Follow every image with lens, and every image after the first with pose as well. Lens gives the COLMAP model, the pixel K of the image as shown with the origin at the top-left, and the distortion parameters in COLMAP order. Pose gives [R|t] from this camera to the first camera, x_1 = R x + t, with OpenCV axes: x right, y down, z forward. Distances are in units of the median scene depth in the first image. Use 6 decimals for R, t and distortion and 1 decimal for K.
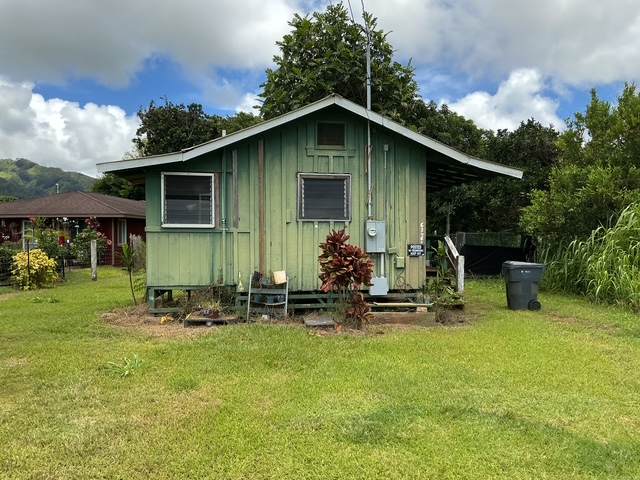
lens RADIAL K [[575.1, 0, 324.0], [0, 575.1, 238.5], [0, 0, 1]] dist [0.015339, -0.014211]
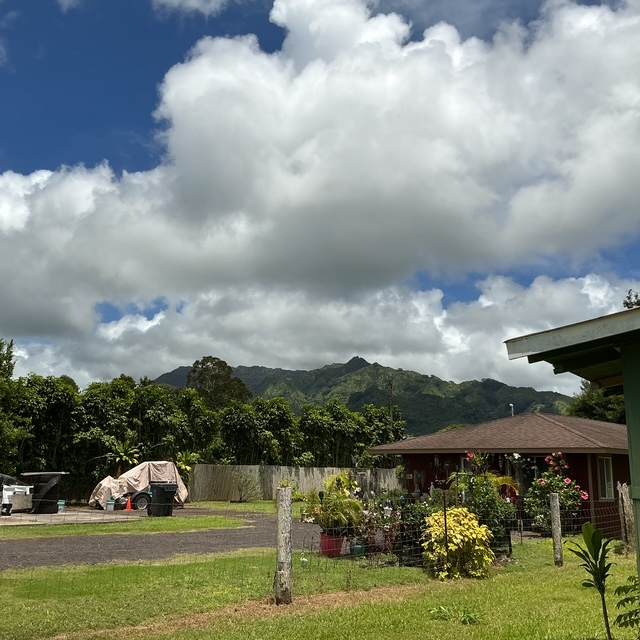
lens RADIAL K [[683.1, 0, 326.6], [0, 683.1, 319.1], [0, 0, 1]] dist [0.032720, 0.000000]
pose [[0.741829, -0.126567, -0.658536, -0.076236], [-0.021449, 0.977046, -0.211944, -0.016972], [0.670246, 0.171351, 0.722087, 0.275225]]
